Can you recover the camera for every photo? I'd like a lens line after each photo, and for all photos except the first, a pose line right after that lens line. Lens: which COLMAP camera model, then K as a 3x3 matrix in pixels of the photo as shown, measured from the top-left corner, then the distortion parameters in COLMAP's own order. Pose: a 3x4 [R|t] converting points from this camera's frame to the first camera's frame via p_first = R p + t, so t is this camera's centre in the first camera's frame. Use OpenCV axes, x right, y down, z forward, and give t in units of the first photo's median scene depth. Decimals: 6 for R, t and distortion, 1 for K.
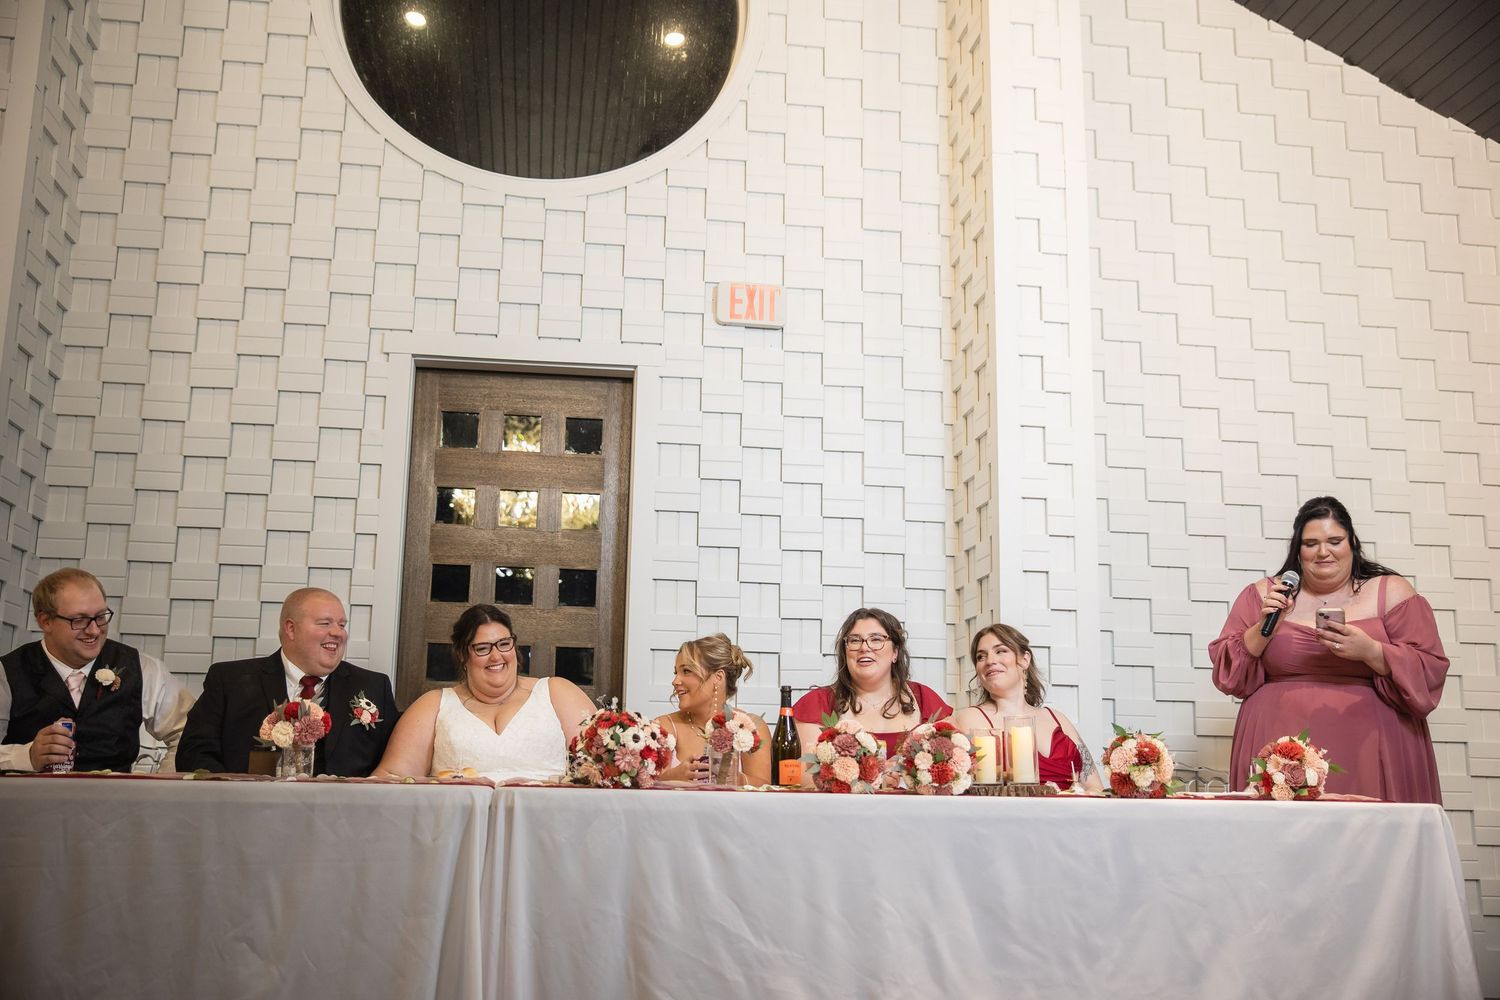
lens RADIAL K [[1514.6, 0, 749.1], [0, 1514.6, 491.7], [0, 0, 1]] dist [-0.002496, 0.000000]
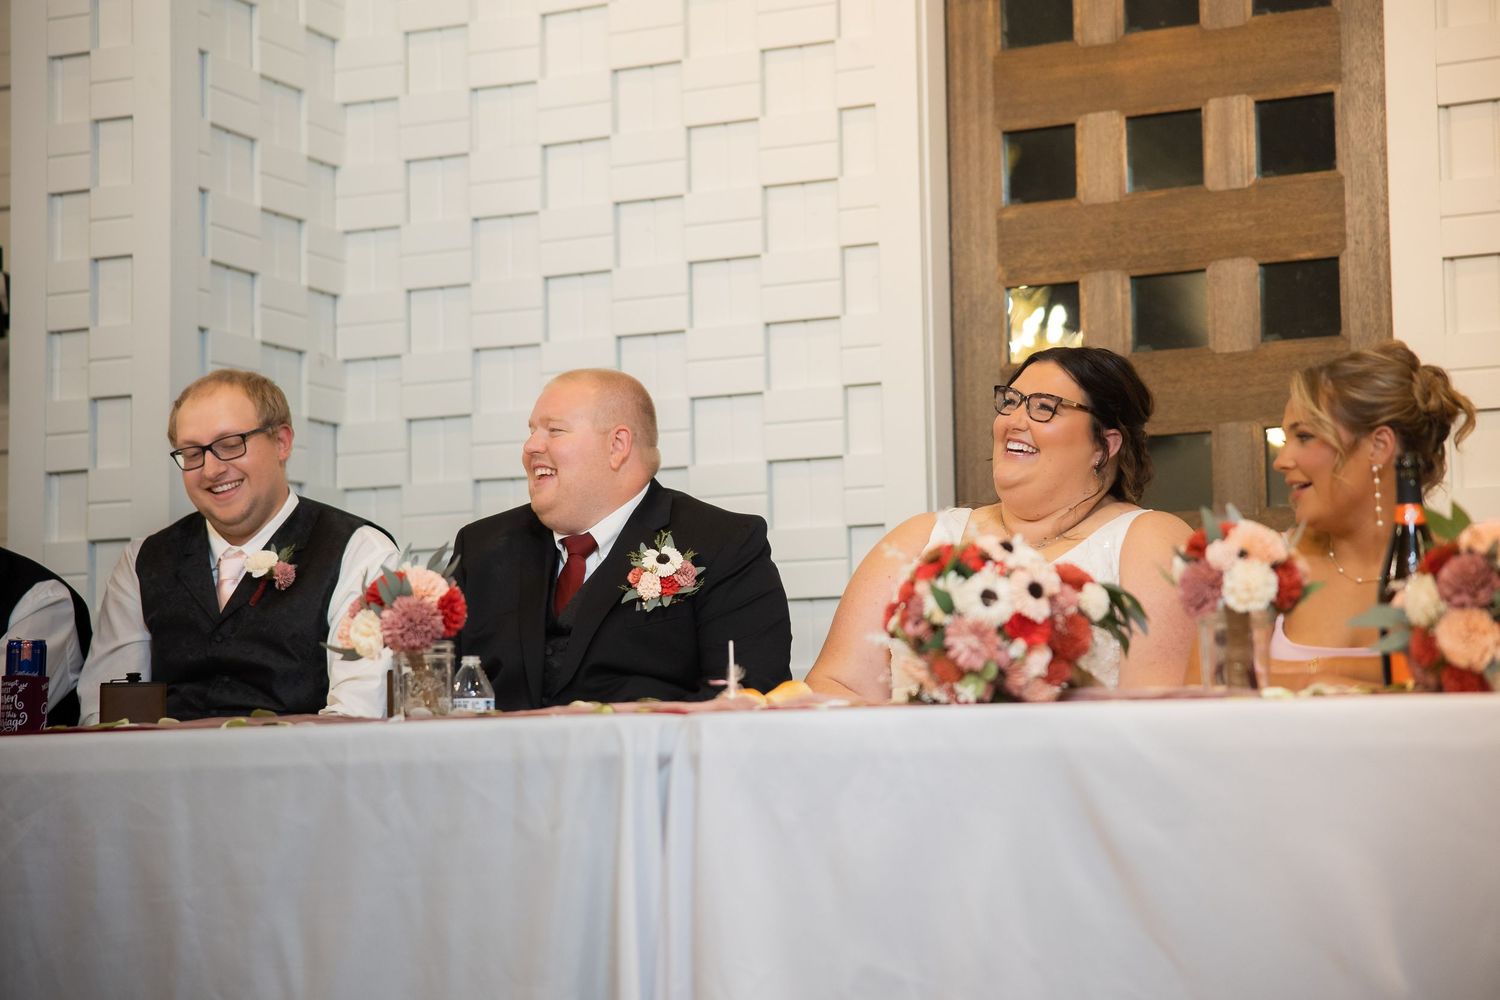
lens RADIAL K [[2826.0, 0, 747.4], [0, 2826.0, 499.5], [0, 0, 1]] dist [0.201946, 0.000000]
pose [[0.855811, -0.085281, -0.510211, 0.226155], [0.138543, 0.988072, 0.067232, 0.050617], [0.498392, -0.128224, 0.857417, 0.181474]]
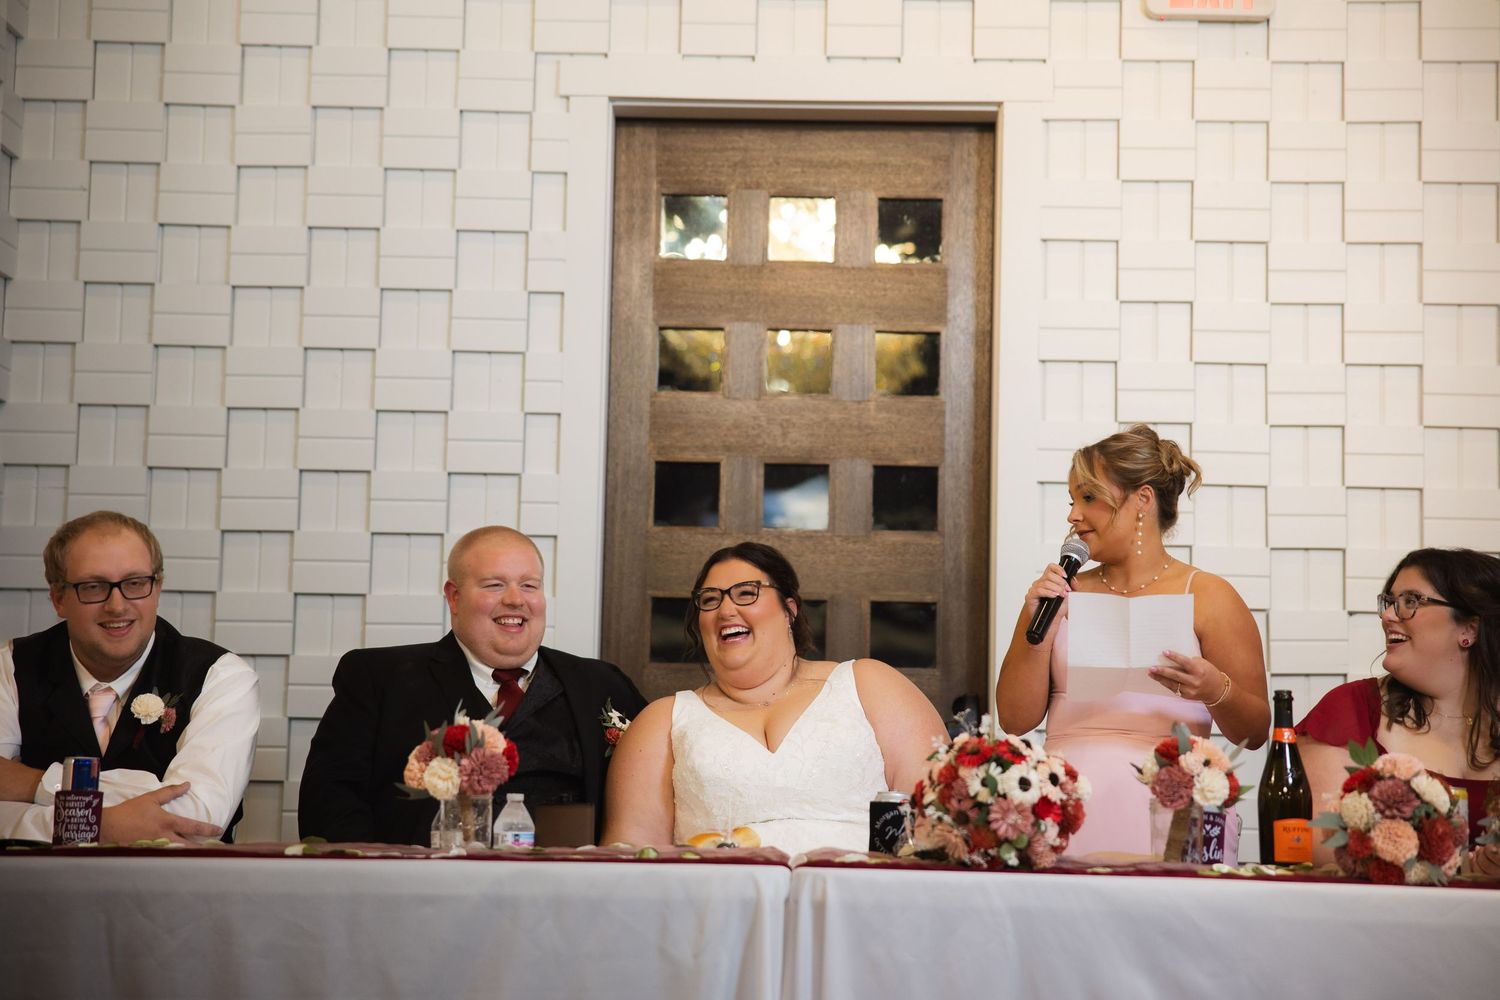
lens RADIAL K [[2826.0, 0, 782.3], [0, 2826.0, 466.5], [0, 0, 1]] dist [0.201946, 0.000000]
pose [[0.989017, -0.015476, -0.146987, -0.002839], [0.026155, 0.997133, 0.071004, -0.031090], [0.145467, -0.074068, 0.986587, -0.070220]]
